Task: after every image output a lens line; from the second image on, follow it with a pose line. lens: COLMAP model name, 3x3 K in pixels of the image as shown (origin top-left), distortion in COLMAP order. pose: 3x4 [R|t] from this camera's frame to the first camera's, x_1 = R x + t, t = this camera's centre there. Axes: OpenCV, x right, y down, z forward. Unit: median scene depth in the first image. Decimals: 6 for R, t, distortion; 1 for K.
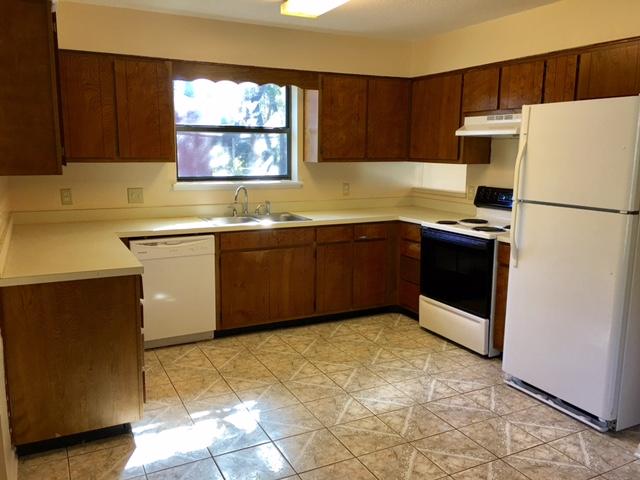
lens RADIAL K [[545.9, 0, 319.6], [0, 545.9, 237.0], [0, 0, 1]] dist [0.084435, -0.119293]
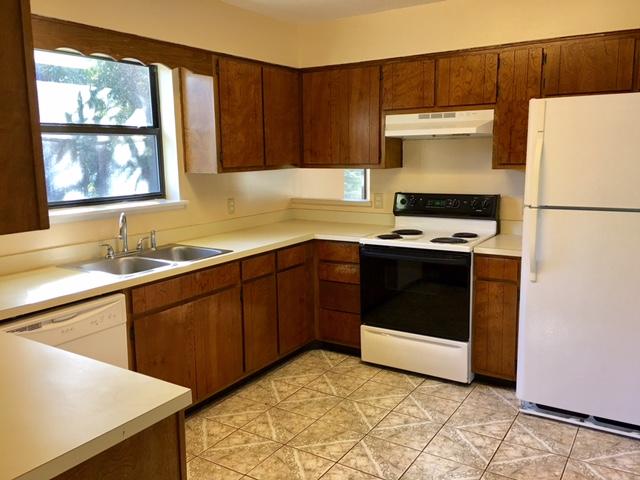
lens RADIAL K [[545.9, 0, 319.6], [0, 545.9, 237.0], [0, 0, 1]] dist [0.084435, -0.119293]
pose [[0.861475, -0.099789, 0.497899, -0.272249], [0.104216, 0.994374, 0.018975, -0.050641], [-0.496991, 0.035542, 0.867028, 0.289718]]
